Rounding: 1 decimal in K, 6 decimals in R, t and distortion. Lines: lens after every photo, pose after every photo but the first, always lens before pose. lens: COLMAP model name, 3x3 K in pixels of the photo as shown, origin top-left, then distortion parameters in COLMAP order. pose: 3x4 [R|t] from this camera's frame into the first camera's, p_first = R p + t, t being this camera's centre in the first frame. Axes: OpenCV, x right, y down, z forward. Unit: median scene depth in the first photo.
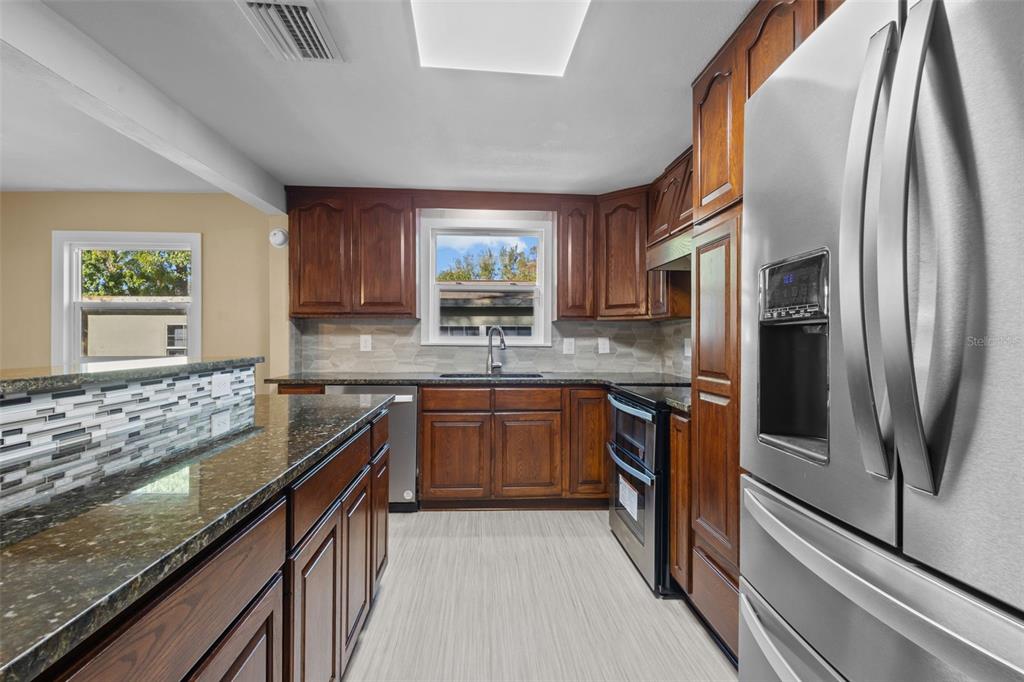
lens RADIAL K [[472.5, 0, 512.0], [0, 472.5, 341.0], [0, 0, 1]] dist [0.003707, -0.000253]
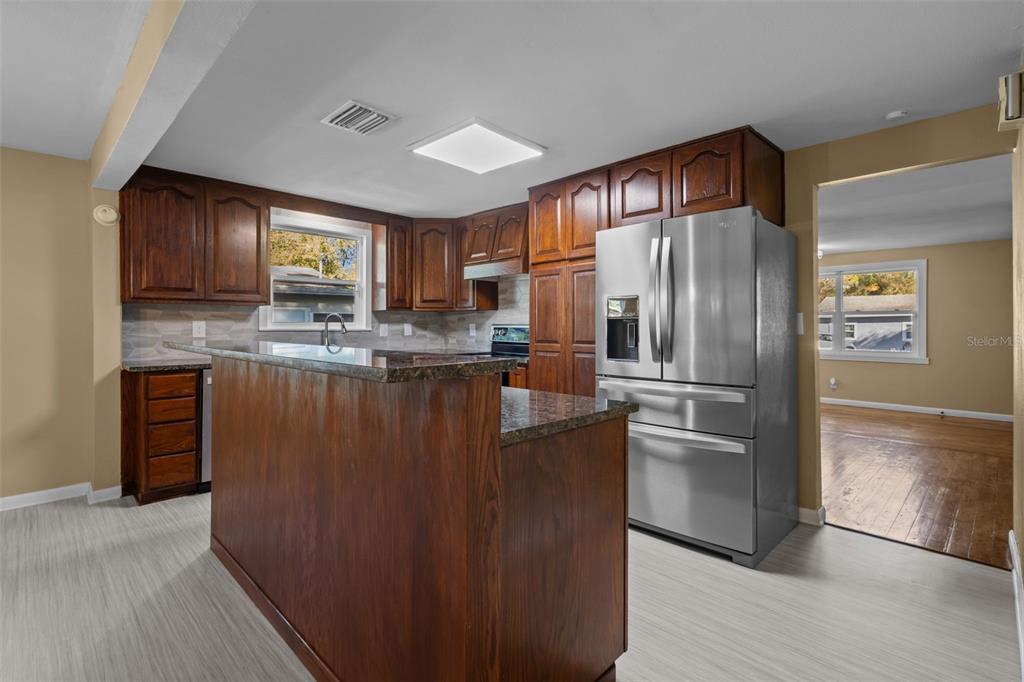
lens RADIAL K [[471.8, 0, 512.5], [0, 471.8, 325.8], [0, 0, 1]] dist [-0.000216, -0.000274]
pose [[0.752784, -0.003995, 0.658256, -0.471567], [0.006157, 0.999981, -0.000973, 0.002450], [-0.658239, 0.004785, 0.752794, -0.189630]]
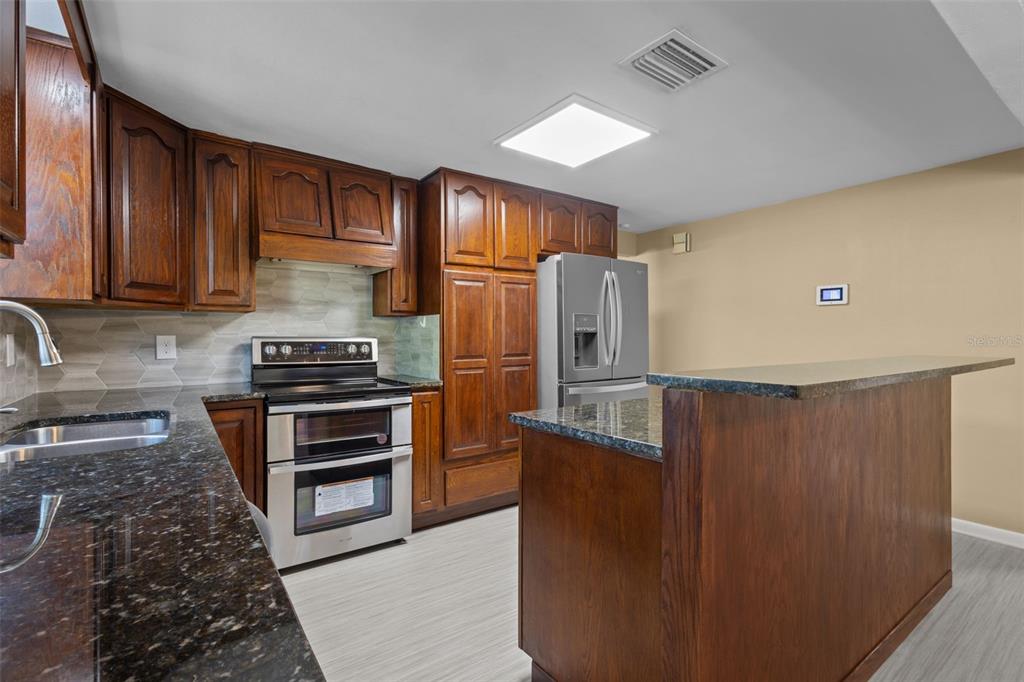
lens RADIAL K [[472.5, 0, 512.0], [0, 472.5, 341.0], [0, 0, 1]] dist [0.003707, -0.000253]
pose [[-0.521949, -0.009782, 0.852920, -0.534913], [0.003665, 0.999899, 0.013711, -0.005445], [-0.852969, 0.010283, -0.521861, 0.846967]]
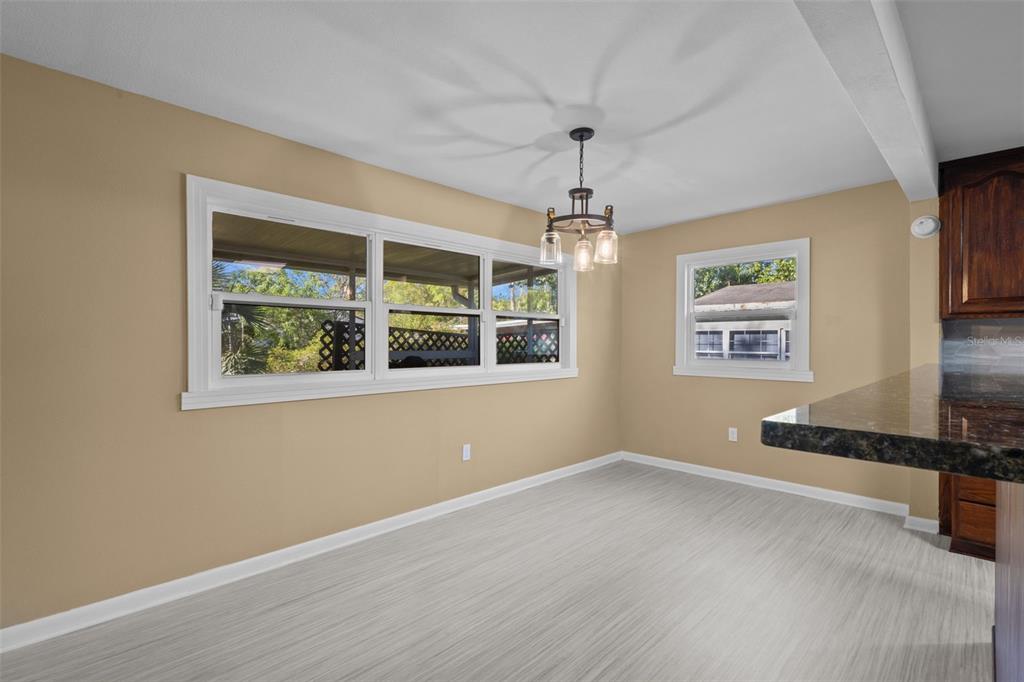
lens RADIAL K [[472.5, 0, 512.0], [0, 472.5, 341.0], [0, 0, 1]] dist [0.003707, -0.000253]
pose [[0.651065, -0.000150, -0.759022, -0.307293], [-0.007696, 0.999947, -0.006799, 0.001470], [0.758983, 0.010268, 0.651029, -0.119262]]
